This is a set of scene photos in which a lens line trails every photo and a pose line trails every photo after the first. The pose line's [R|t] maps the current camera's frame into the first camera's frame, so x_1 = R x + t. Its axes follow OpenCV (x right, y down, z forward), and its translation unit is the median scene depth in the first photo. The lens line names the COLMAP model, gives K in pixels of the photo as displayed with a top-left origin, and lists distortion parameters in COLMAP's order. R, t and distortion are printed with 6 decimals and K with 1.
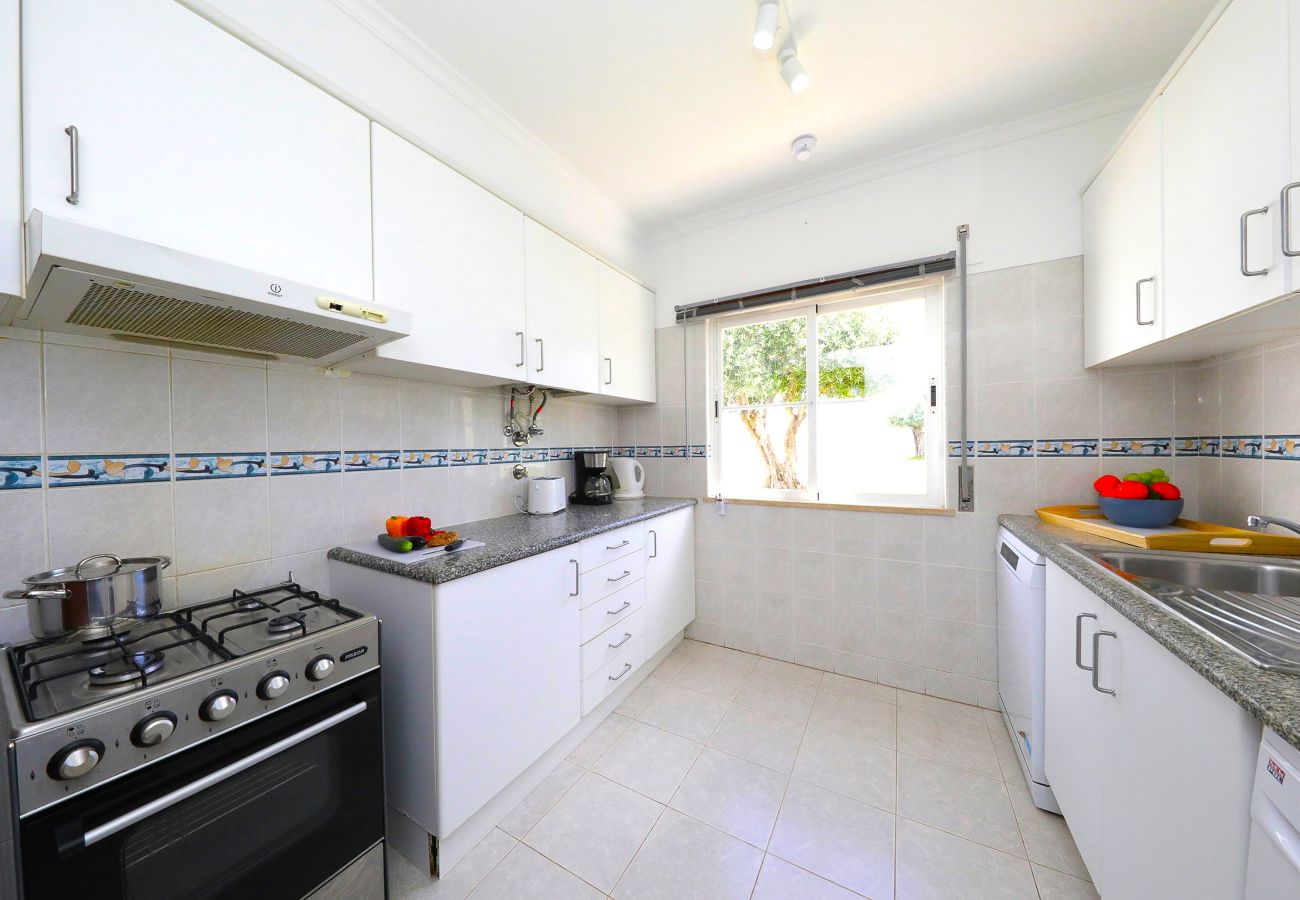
lens RADIAL K [[420.4, 0, 645.5], [0, 420.4, 452.1], [0, 0, 1]] dist [-0.011242, -0.000236]
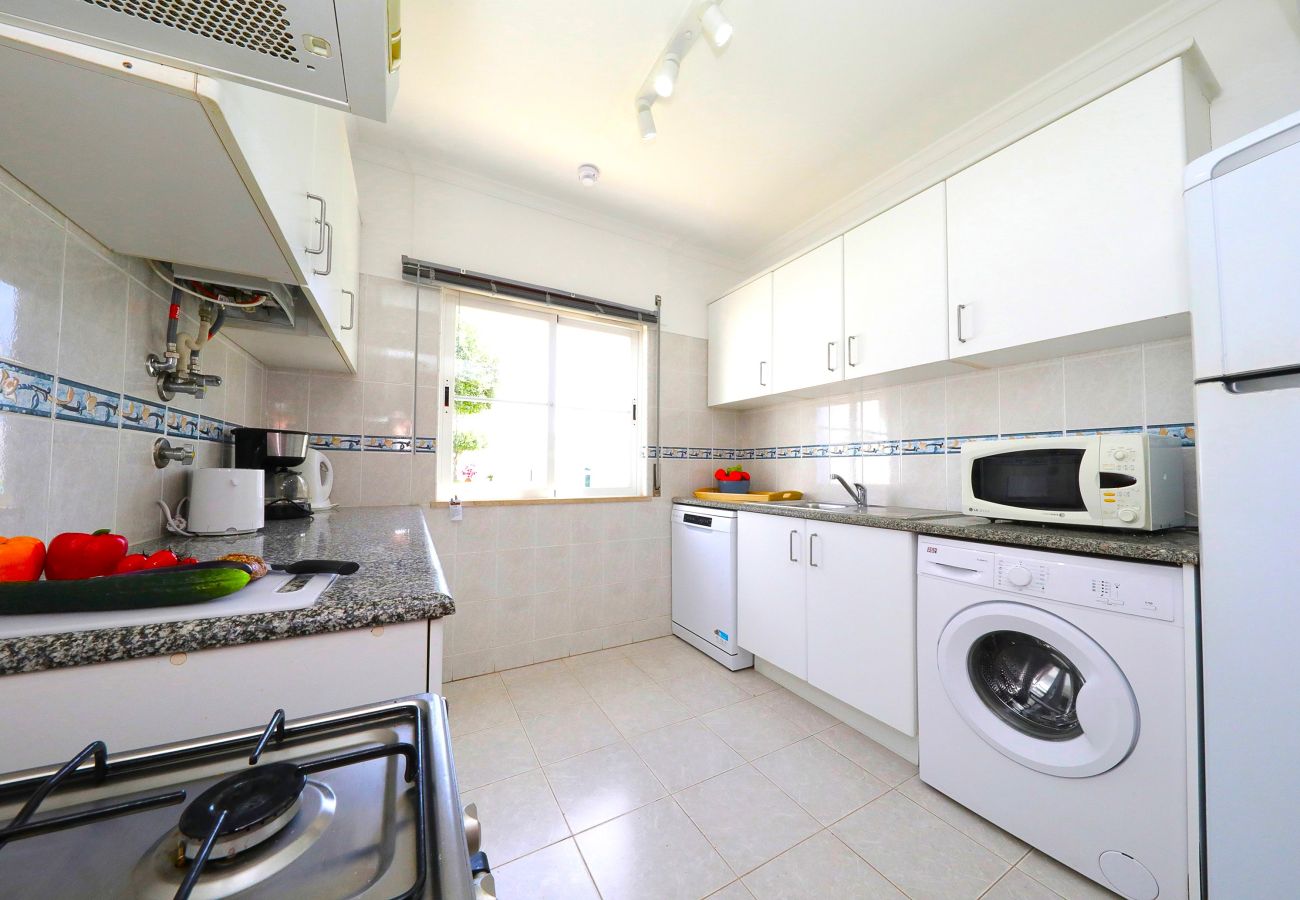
lens RADIAL K [[435.8, 0, 650.7], [0, 435.8, 458.3], [0, 0, 1]] dist [-0.000075, -0.000054]
pose [[0.497491, 0.044692, 0.866317, -0.496265], [-0.003827, 0.998775, -0.049328, 0.082459], [-0.867461, 0.021224, 0.497053, 0.279607]]
